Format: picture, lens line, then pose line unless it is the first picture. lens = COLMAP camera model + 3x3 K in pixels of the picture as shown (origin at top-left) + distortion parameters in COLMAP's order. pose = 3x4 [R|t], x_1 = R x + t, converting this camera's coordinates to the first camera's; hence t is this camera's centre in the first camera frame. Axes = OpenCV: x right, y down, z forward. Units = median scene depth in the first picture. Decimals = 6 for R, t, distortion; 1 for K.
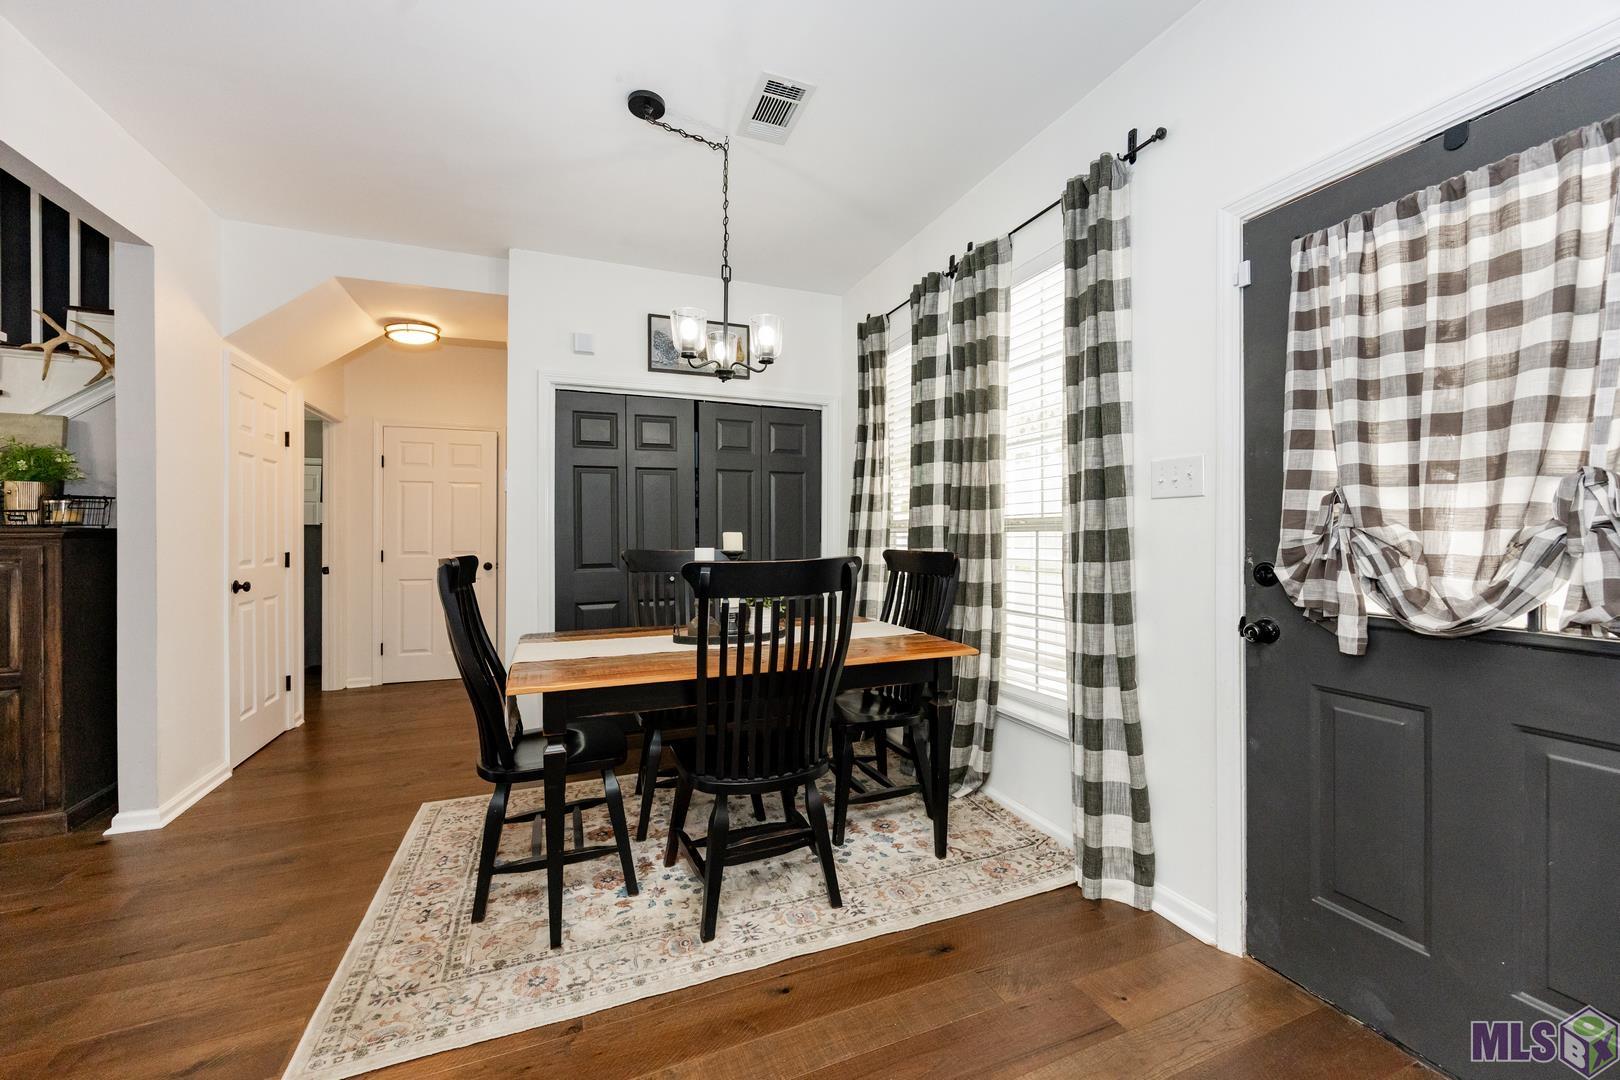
lens RADIAL K [[629.2, 0, 815.9], [0, 629.2, 533.4], [0, 0, 1]] dist [-0.005105, 0.000028]
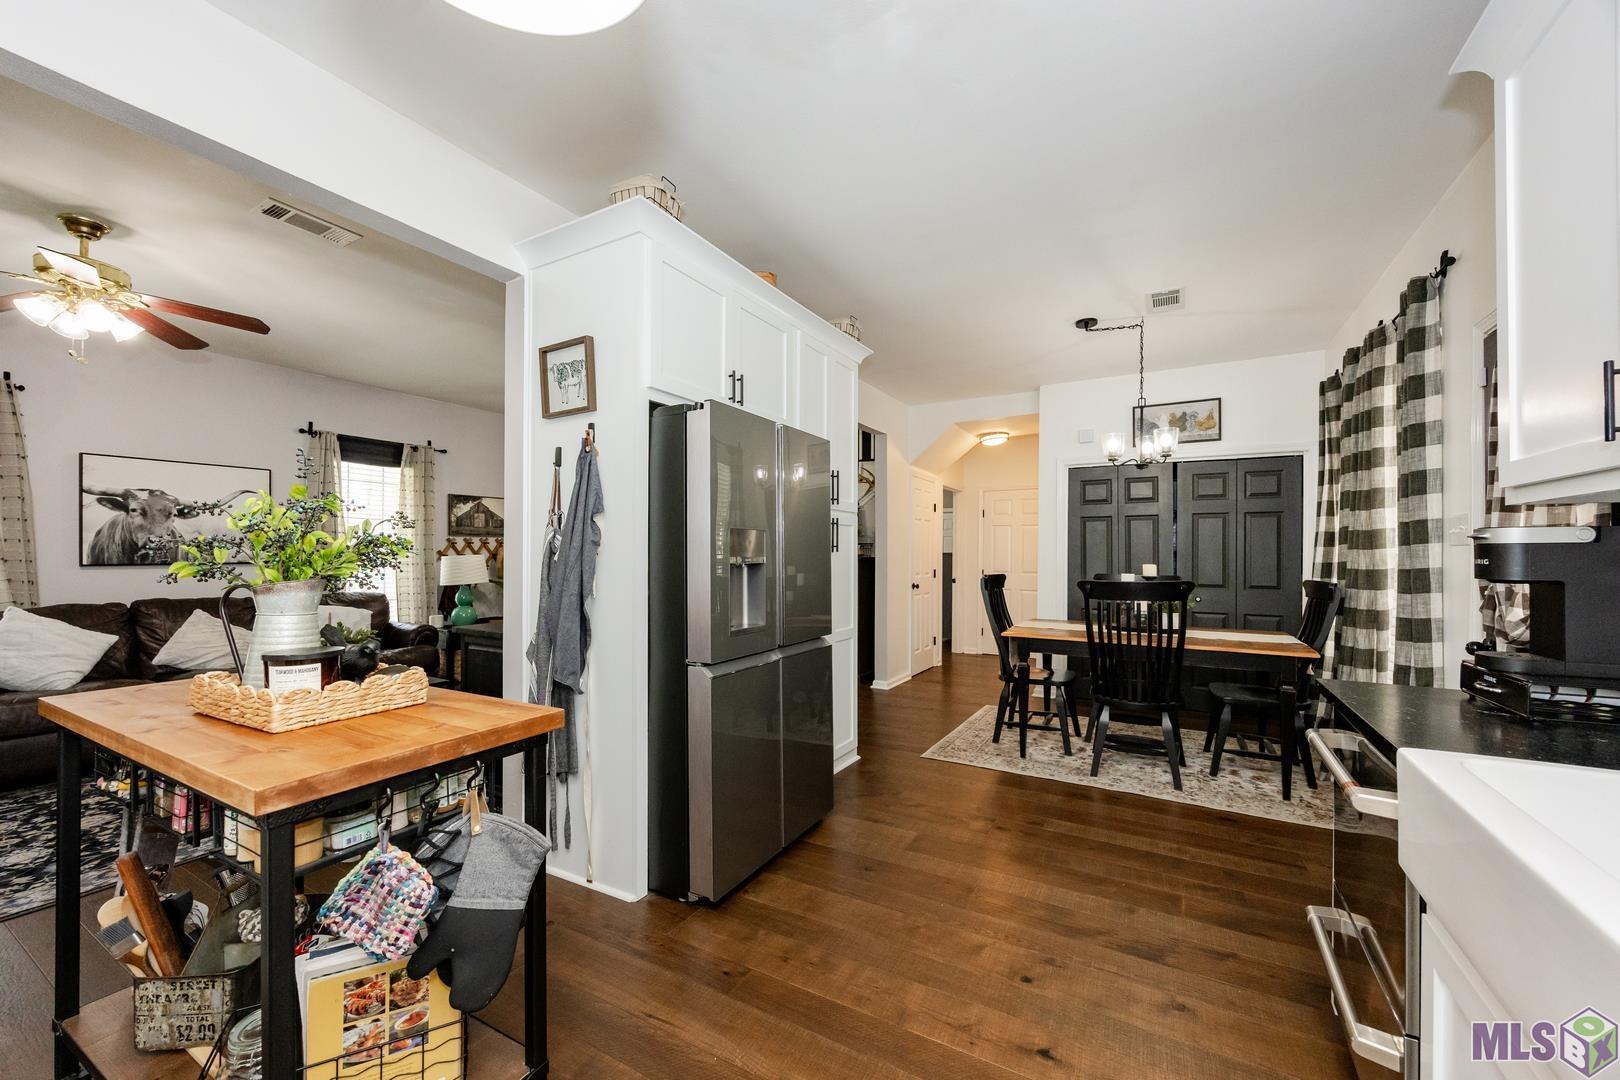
lens RADIAL K [[614.4, 0, 809.1], [0, 614.4, 544.6], [0, 0, 1]] dist [-0.011938, -0.000063]
pose [[0.607978, -0.006229, -0.793930, 0.546275], [-0.008071, 0.999869, -0.014026, -0.022006], [0.793913, 0.014935, 0.607848, -0.584020]]
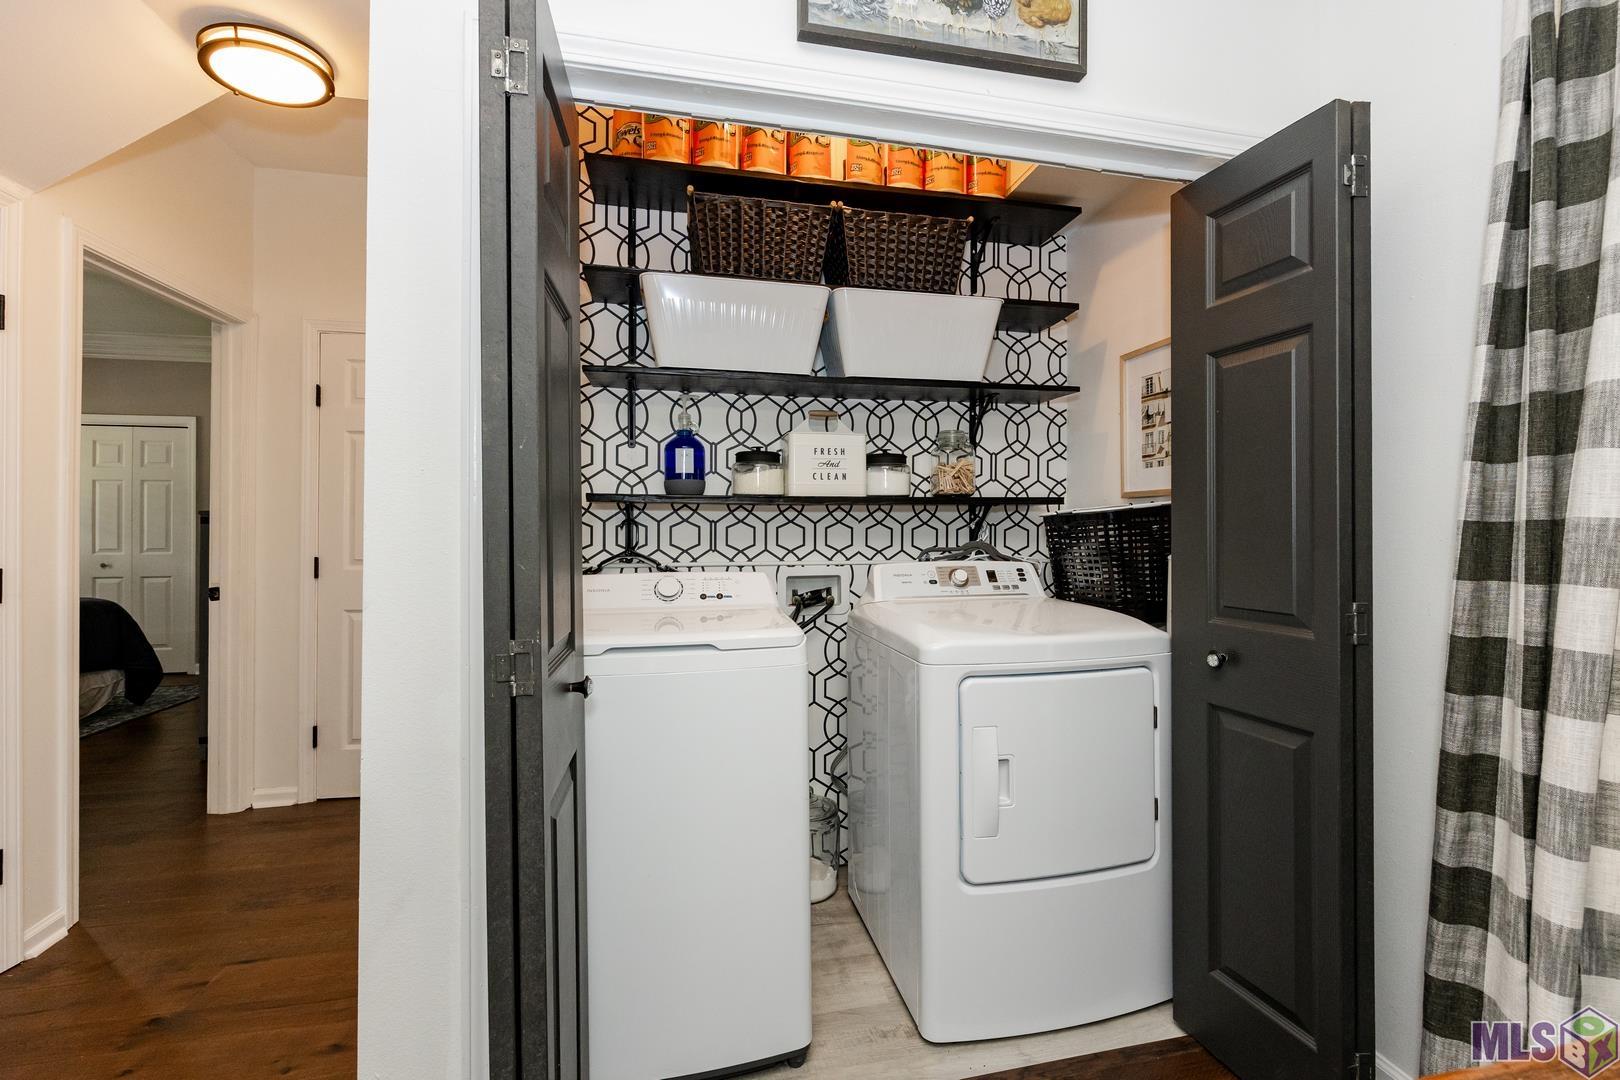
lens RADIAL K [[682.7, 0, 817.7], [0, 682.7, 531.4], [0, 0, 1]] dist [-0.000245, -0.000094]
pose [[0.982522, 0.005175, -0.186075, -0.276986], [-0.005320, 0.999986, -0.000283, 0.003432], [0.186071, 0.001268, 0.982535, 0.946999]]
